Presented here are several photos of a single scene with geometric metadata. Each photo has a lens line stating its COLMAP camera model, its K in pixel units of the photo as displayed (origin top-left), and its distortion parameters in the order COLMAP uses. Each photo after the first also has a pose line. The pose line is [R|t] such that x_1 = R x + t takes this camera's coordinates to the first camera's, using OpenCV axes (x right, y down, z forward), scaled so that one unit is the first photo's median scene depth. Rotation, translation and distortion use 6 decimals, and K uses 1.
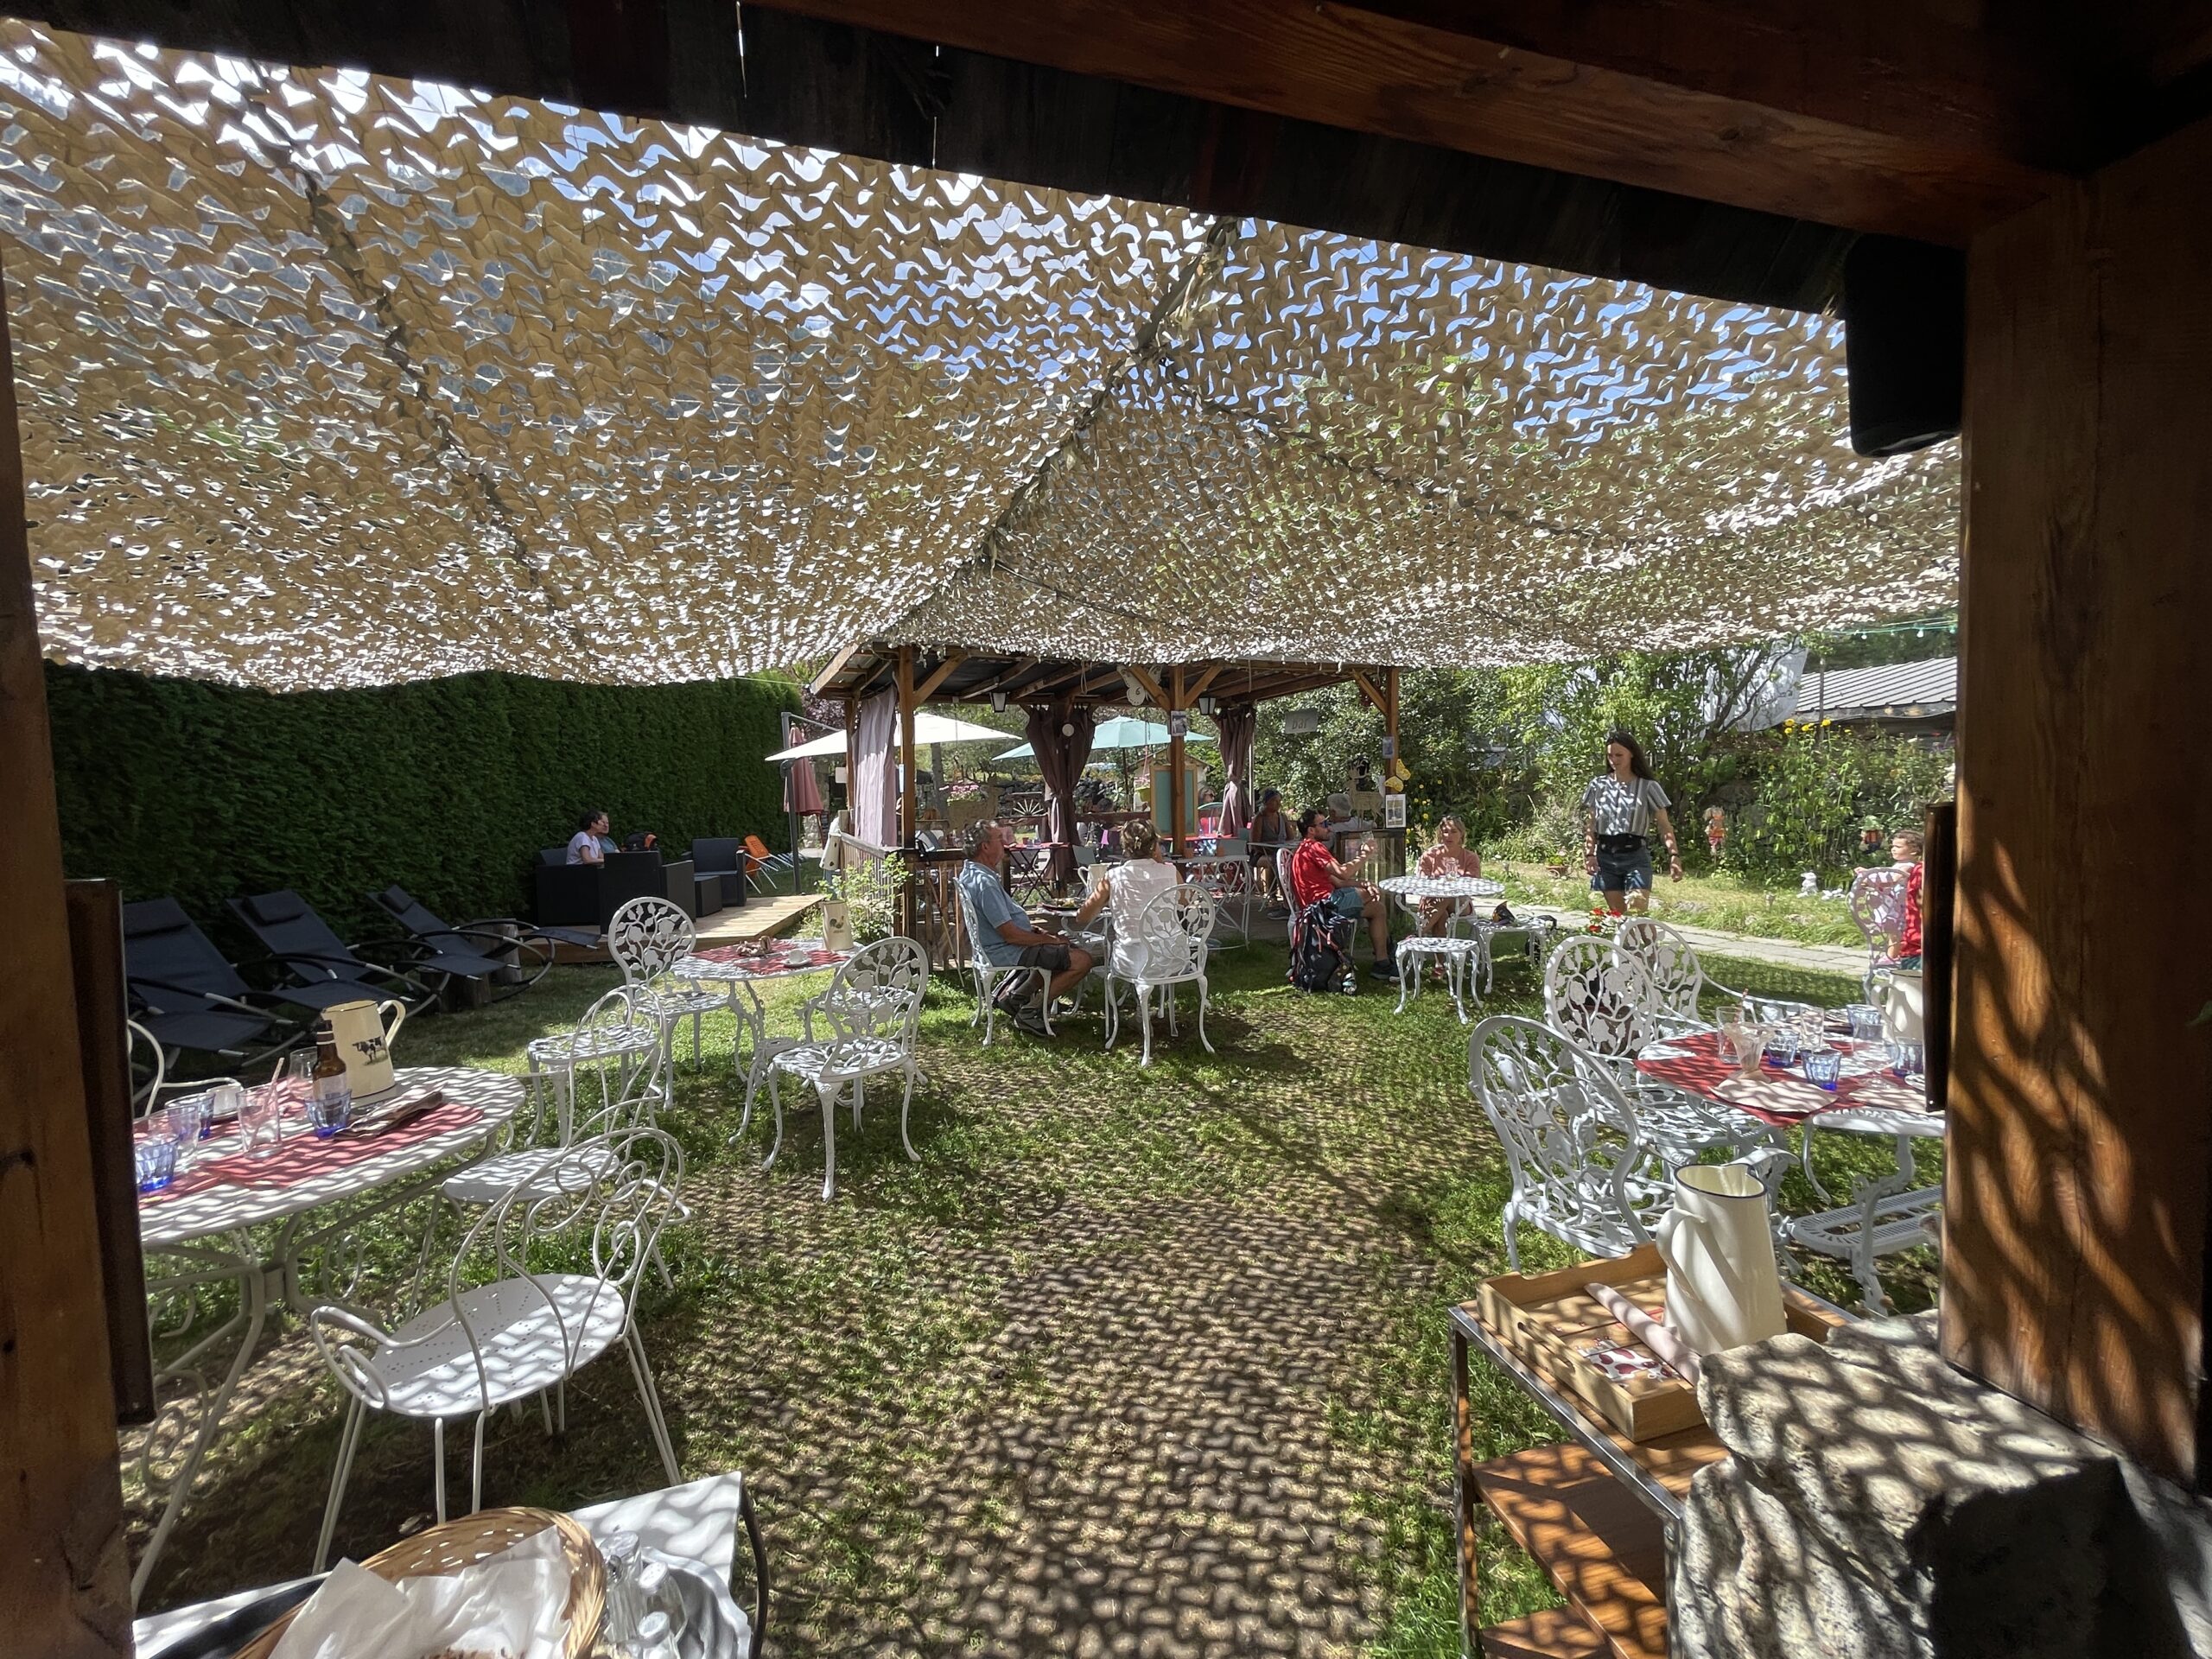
lens RADIAL K [[877.8, 0, 1096.2], [0, 877.8, 836.3], [0, 0, 1]] dist [-0.012791, -0.000130]
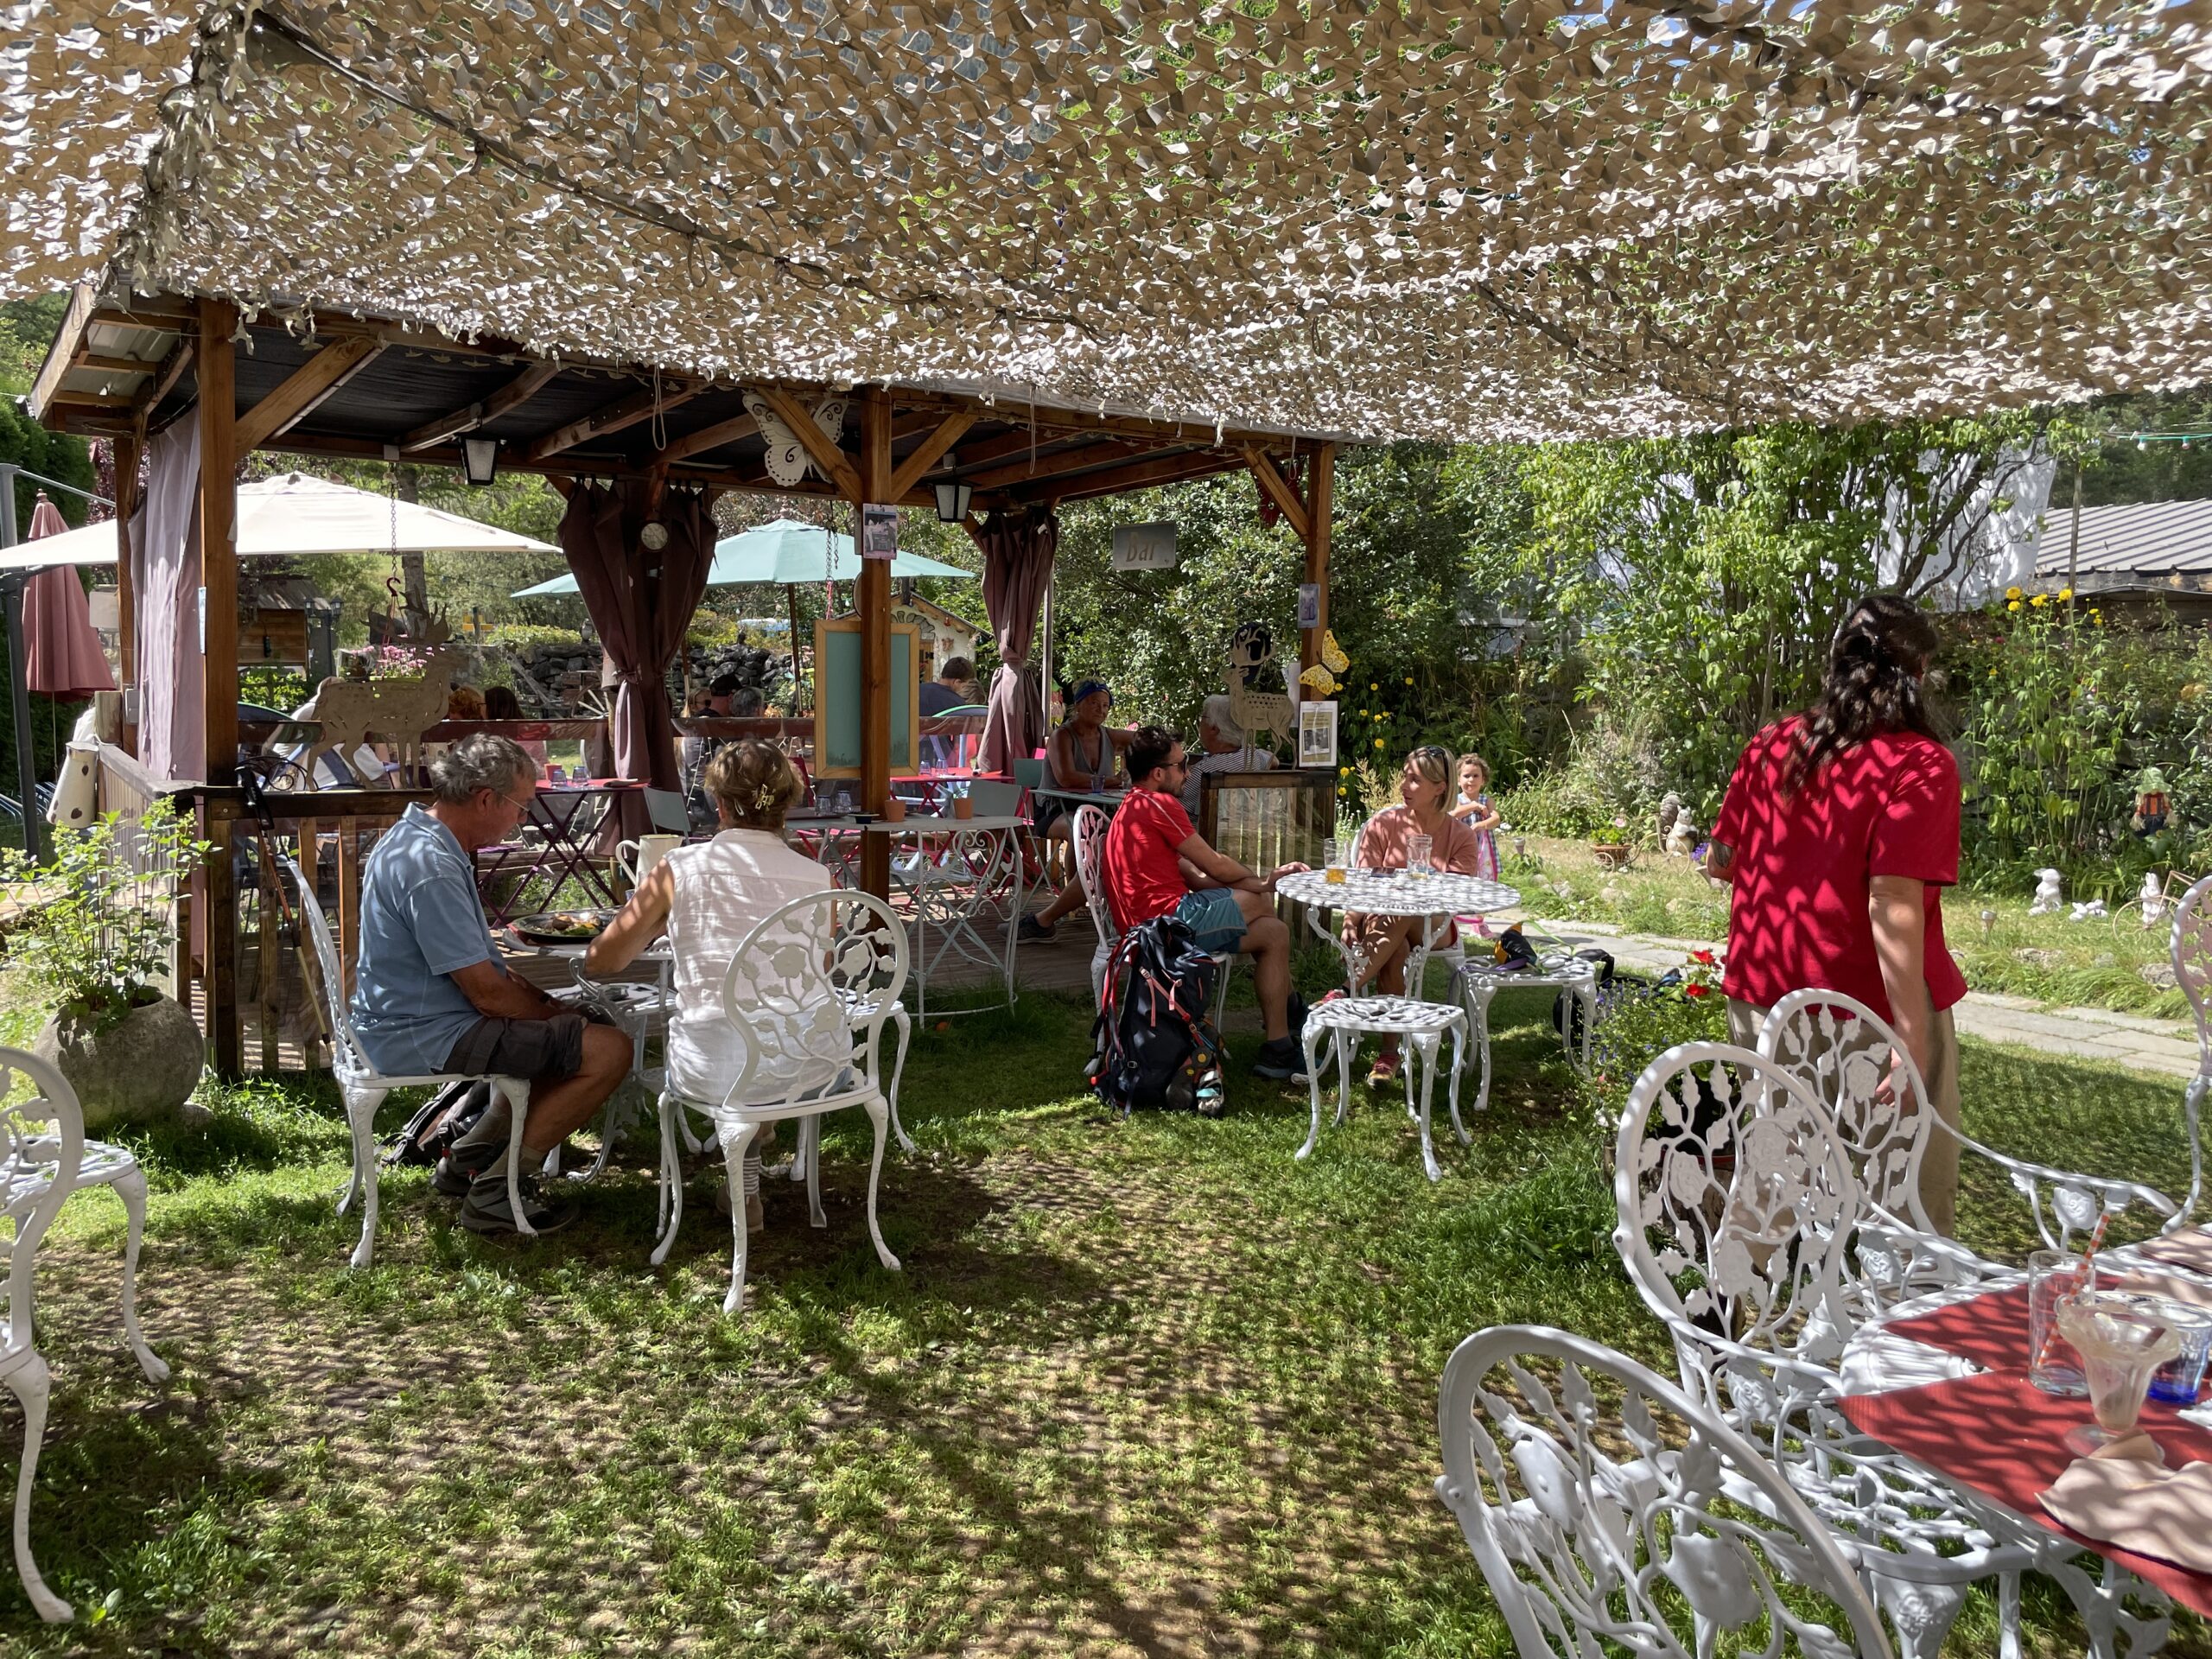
lens RADIAL K [[1694.2, 0, 1106.0], [0, 1694.2, 829.5], [0, 0, 1]] dist [0.077745, -0.079367]
pose [[0.979650, 0.019420, 0.199773, 0.049378], [-0.026624, 0.999086, 0.033438, -0.005667], [-0.198941, -0.038076, 0.979272, 0.117391]]
